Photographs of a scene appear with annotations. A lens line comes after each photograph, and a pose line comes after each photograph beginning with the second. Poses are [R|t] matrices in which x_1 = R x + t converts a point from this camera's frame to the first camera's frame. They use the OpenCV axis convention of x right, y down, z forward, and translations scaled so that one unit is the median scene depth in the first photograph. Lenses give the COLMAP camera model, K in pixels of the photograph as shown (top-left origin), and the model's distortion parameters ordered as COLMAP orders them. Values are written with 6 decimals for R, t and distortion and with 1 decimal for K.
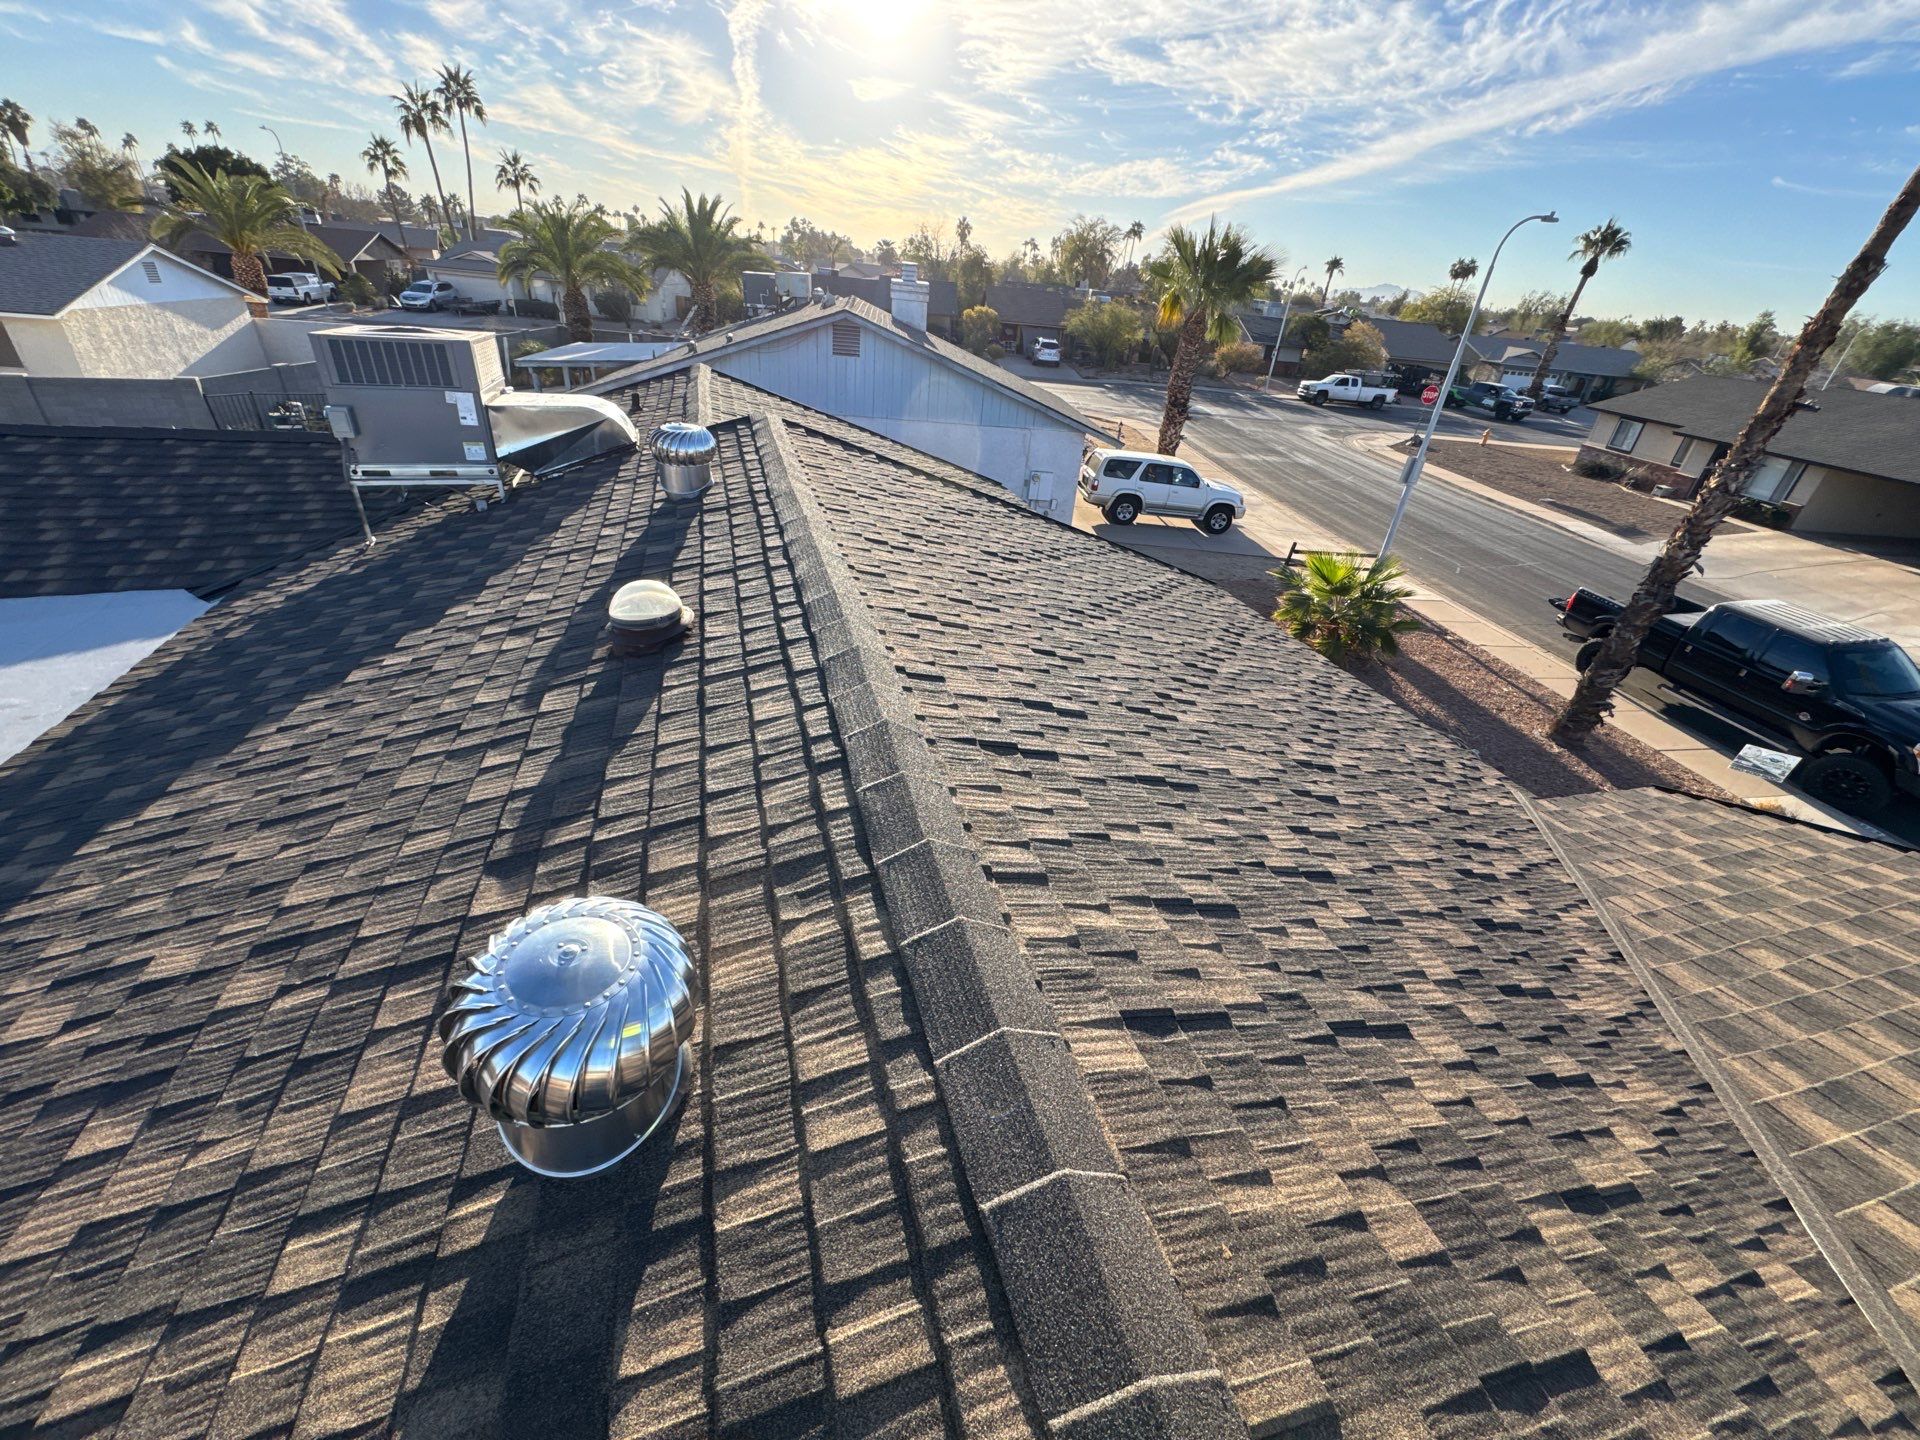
lens RADIAL K [[763.1, 0, 959.5], [0, 763.1, 716.6], [0, 0, 1]] dist [-0.002910, 0.000424]
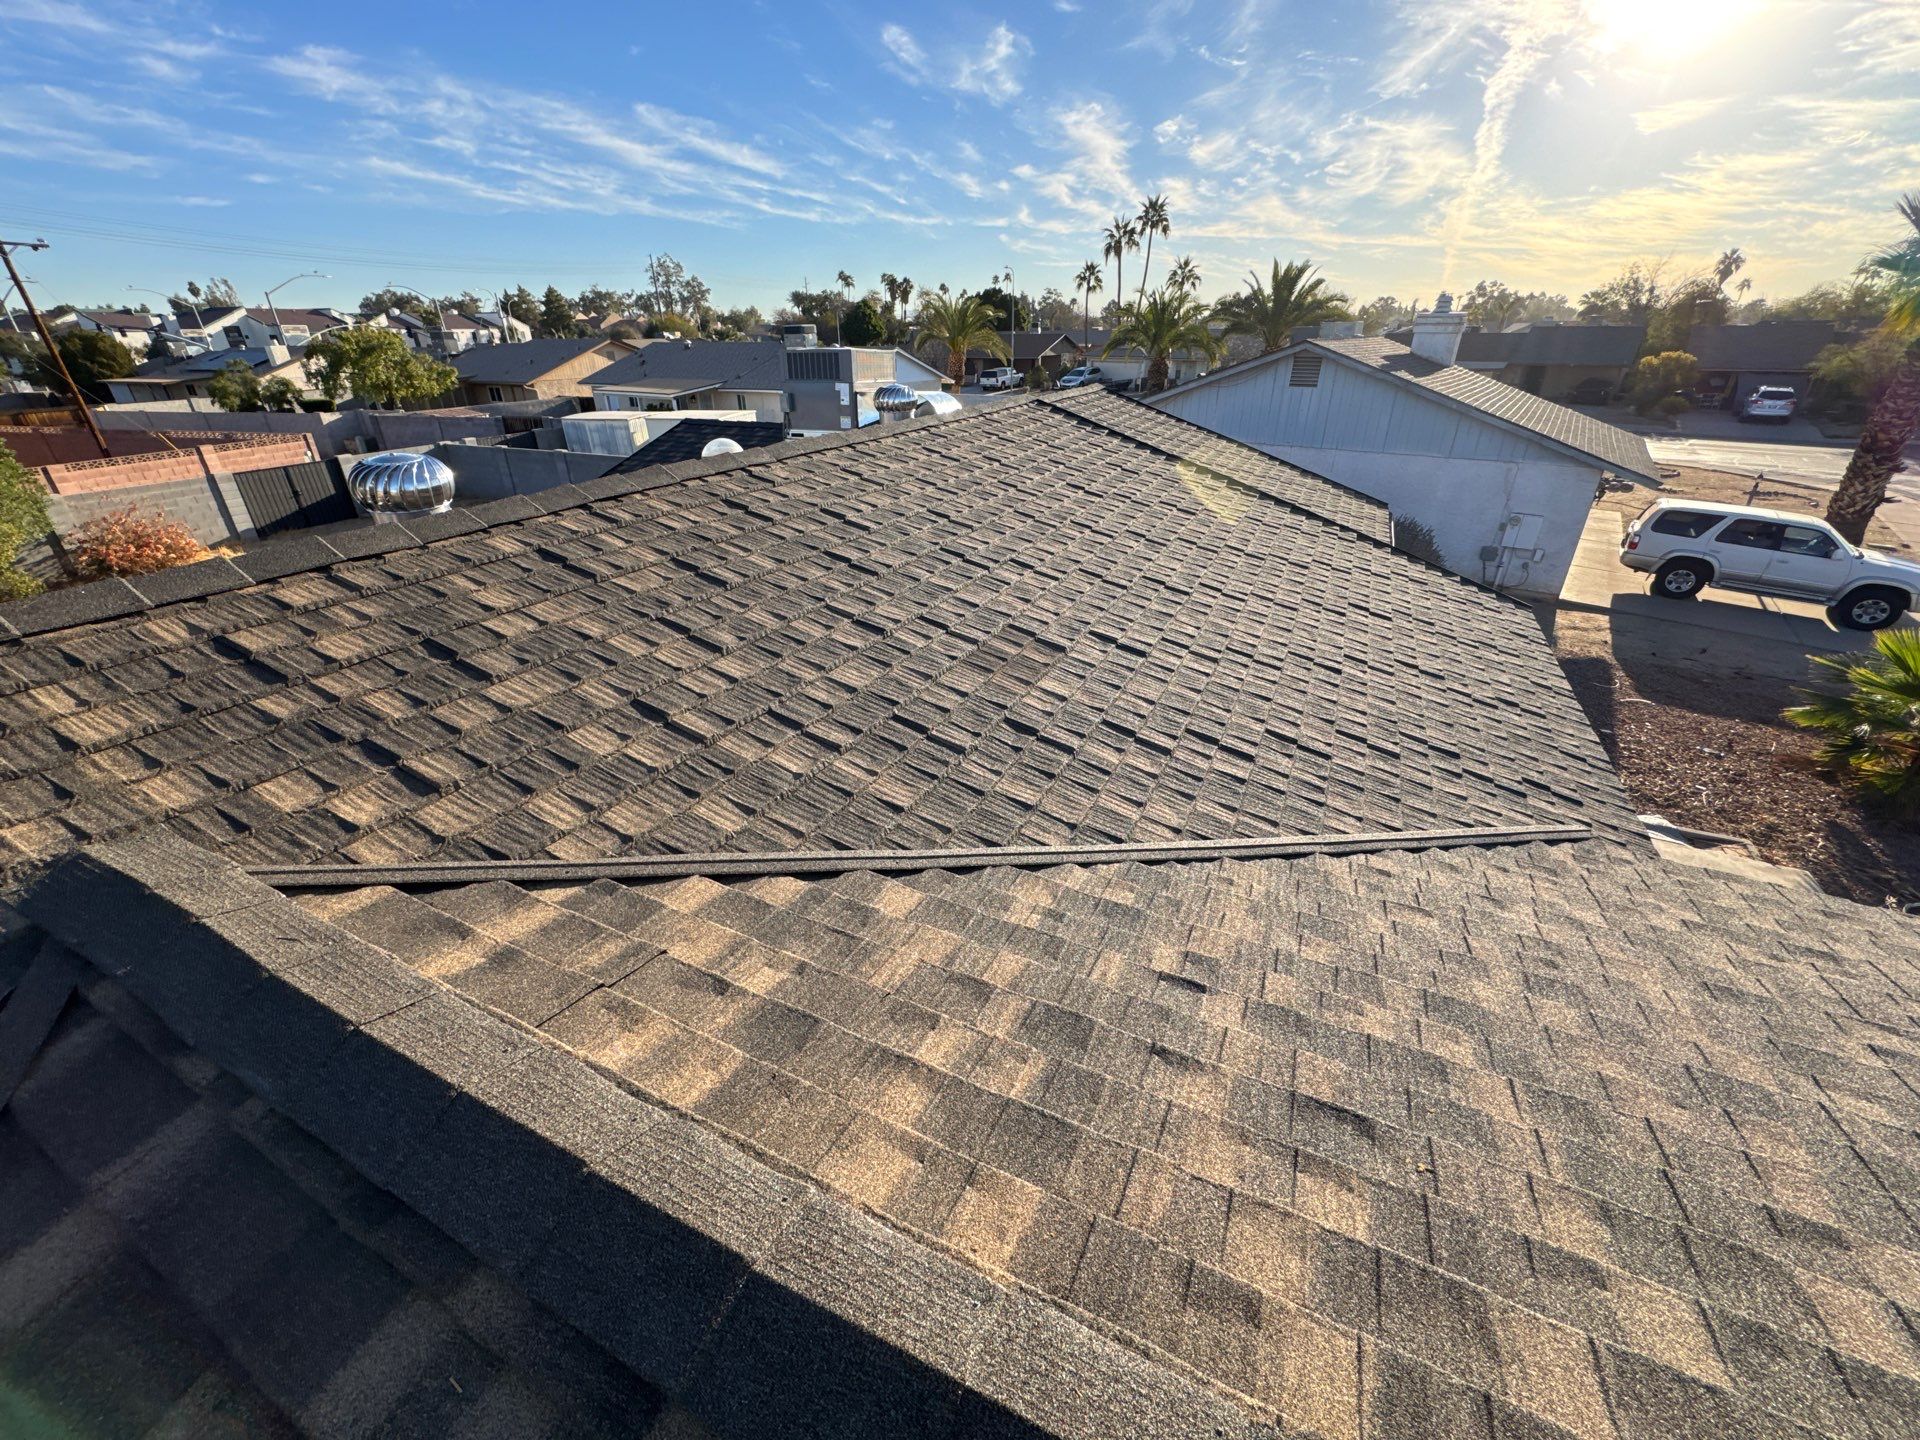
lens RADIAL K [[762.6, 0, 959.2], [0, 762.6, 717.5], [0, 0, 1]] dist [-0.002271, 0.000257]
pose [[0.735942, 0.223693, -0.639023, 0.431865], [-0.278158, 0.960405, 0.015850, 0.088934], [0.617266, 0.166085, 0.769025, 0.045018]]
